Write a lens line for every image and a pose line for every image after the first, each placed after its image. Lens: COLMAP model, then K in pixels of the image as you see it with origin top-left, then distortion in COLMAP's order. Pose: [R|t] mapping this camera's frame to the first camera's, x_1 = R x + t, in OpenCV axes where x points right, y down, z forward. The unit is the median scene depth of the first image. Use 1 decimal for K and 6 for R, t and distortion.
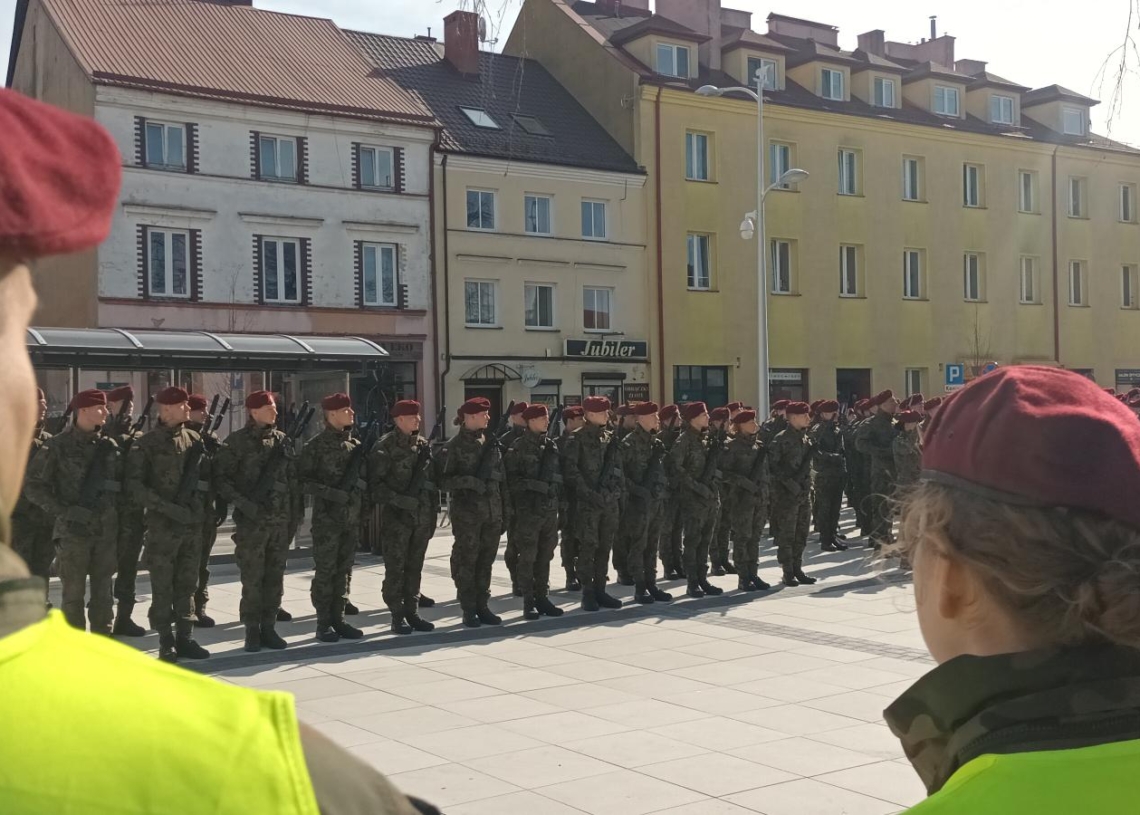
lens RADIAL K [[1333.6, 0, 572.4], [0, 1333.6, 412.9], [0, 0, 1]] dist [0.131025, -0.249049]
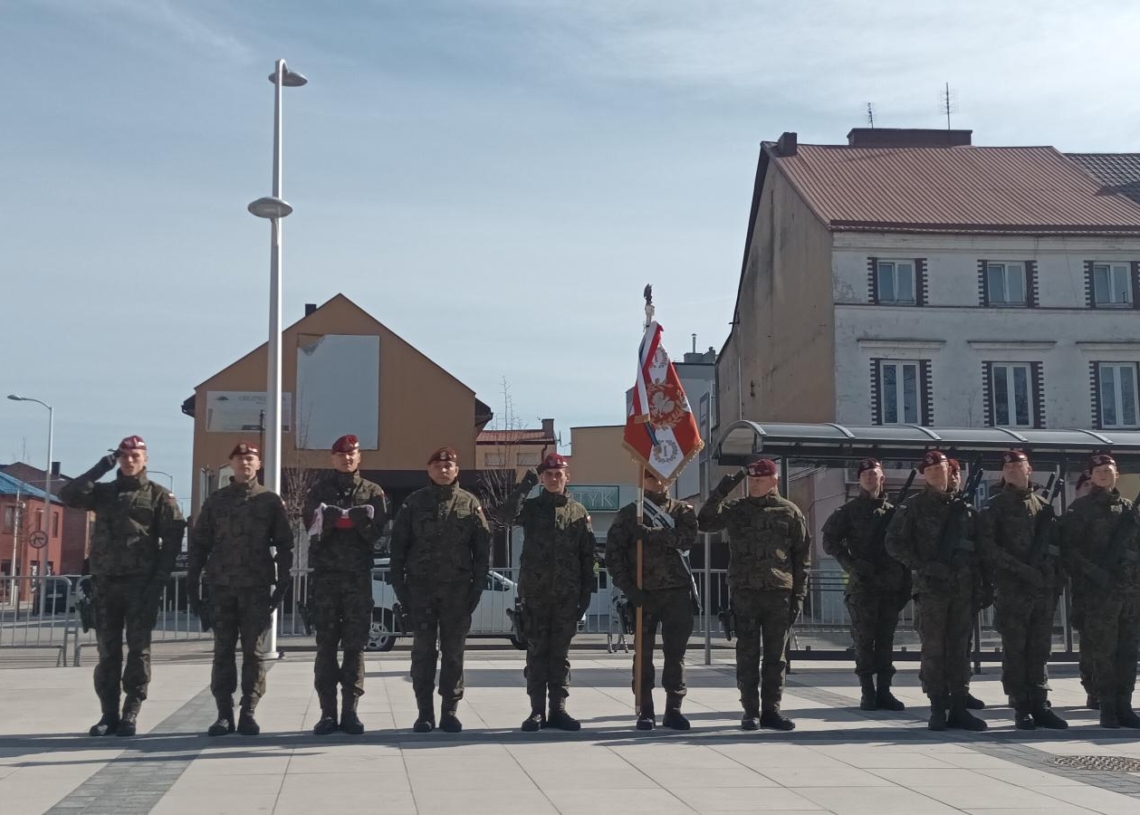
lens RADIAL K [[1330.2, 0, 574.9], [0, 1330.2, 408.2], [0, 0, 1]] dist [0.137999, -0.256575]
pose [[0.878008, -0.047445, -0.476289, -0.028310], [-0.008454, 0.993383, -0.114539, 0.017781], [0.478571, 0.104593, 0.871797, -0.009524]]
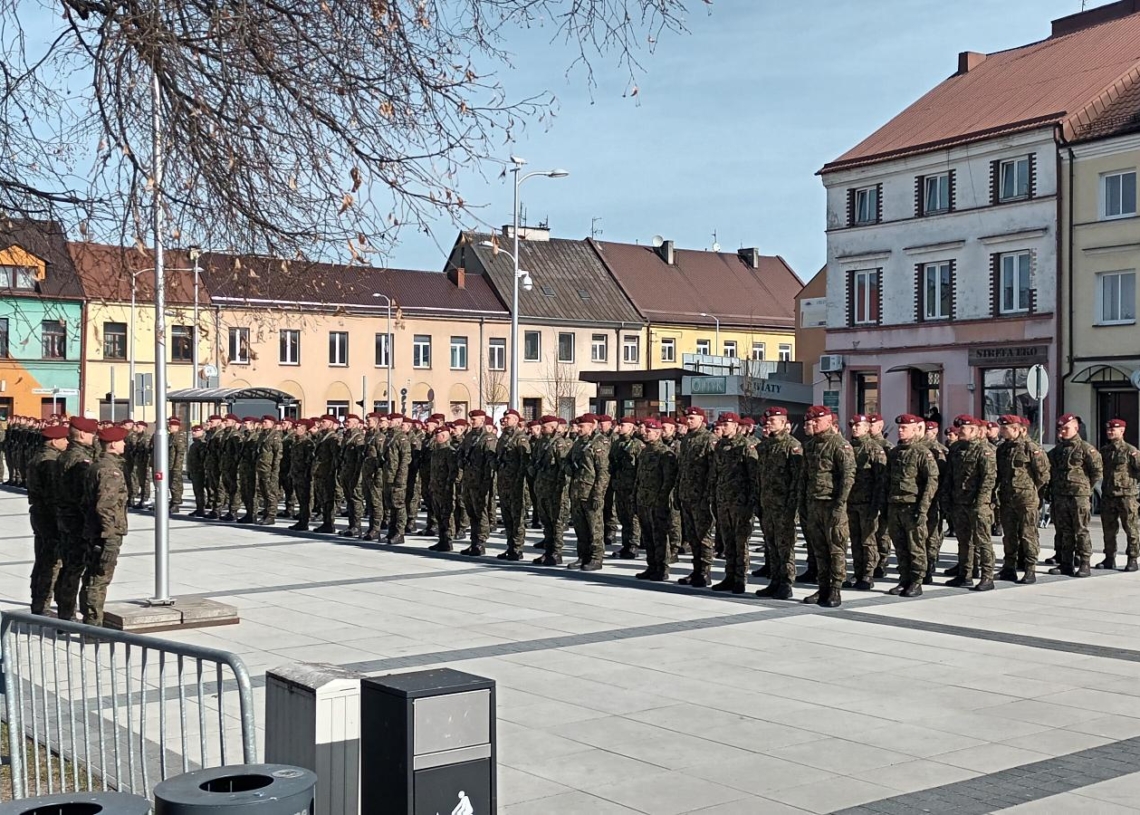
lens RADIAL K [[1330.2, 0, 574.9], [0, 1330.2, 408.2], [0, 0, 1]] dist [0.137999, -0.256575]
pose [[-0.013034, 0.013728, -0.999821, 0.905762], [0.001504, 0.999905, 0.013709, -0.021626], [0.999914, -0.001325, -0.013054, 0.682888]]
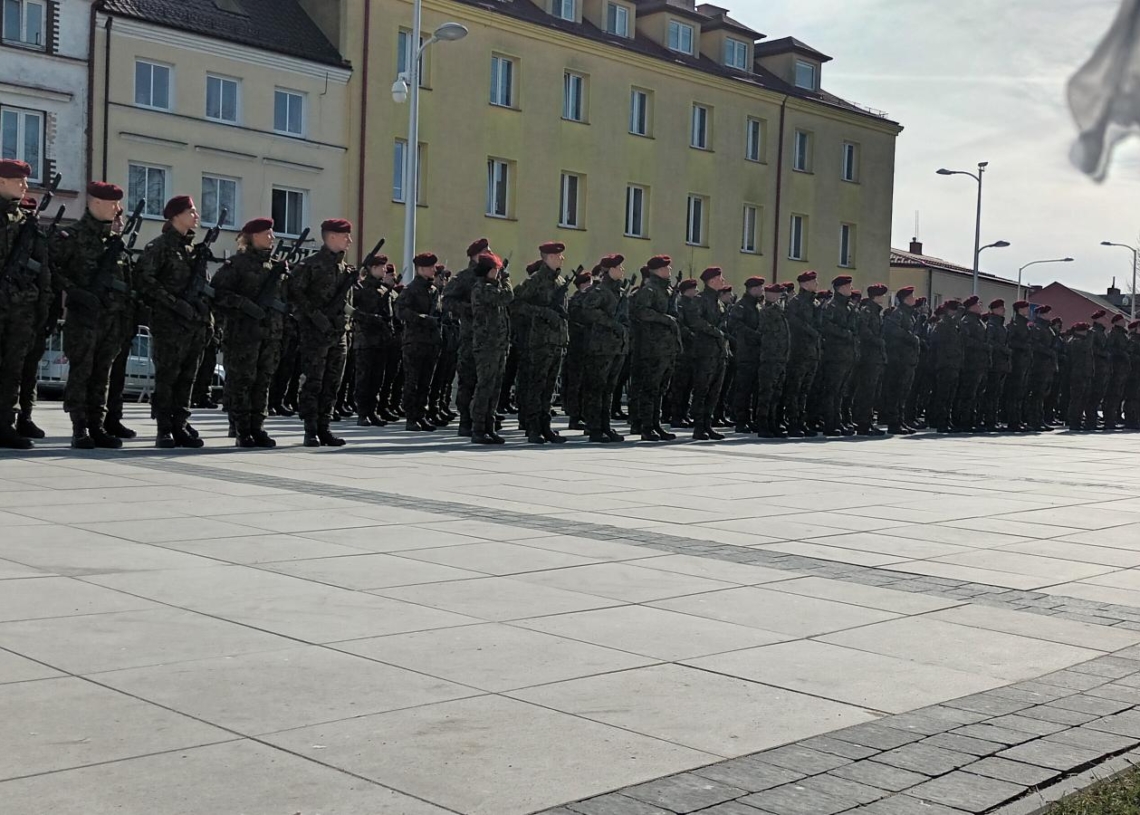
lens RADIAL K [[1330.2, 0, 574.9], [0, 1330.2, 408.2], [0, 0, 1]] dist [0.137999, -0.256575]
pose [[0.983245, 0.050818, 0.175060, 0.064373], [-0.055154, 0.998278, 0.019989, 0.029771], [-0.173743, -0.029310, 0.984355, 0.071010]]
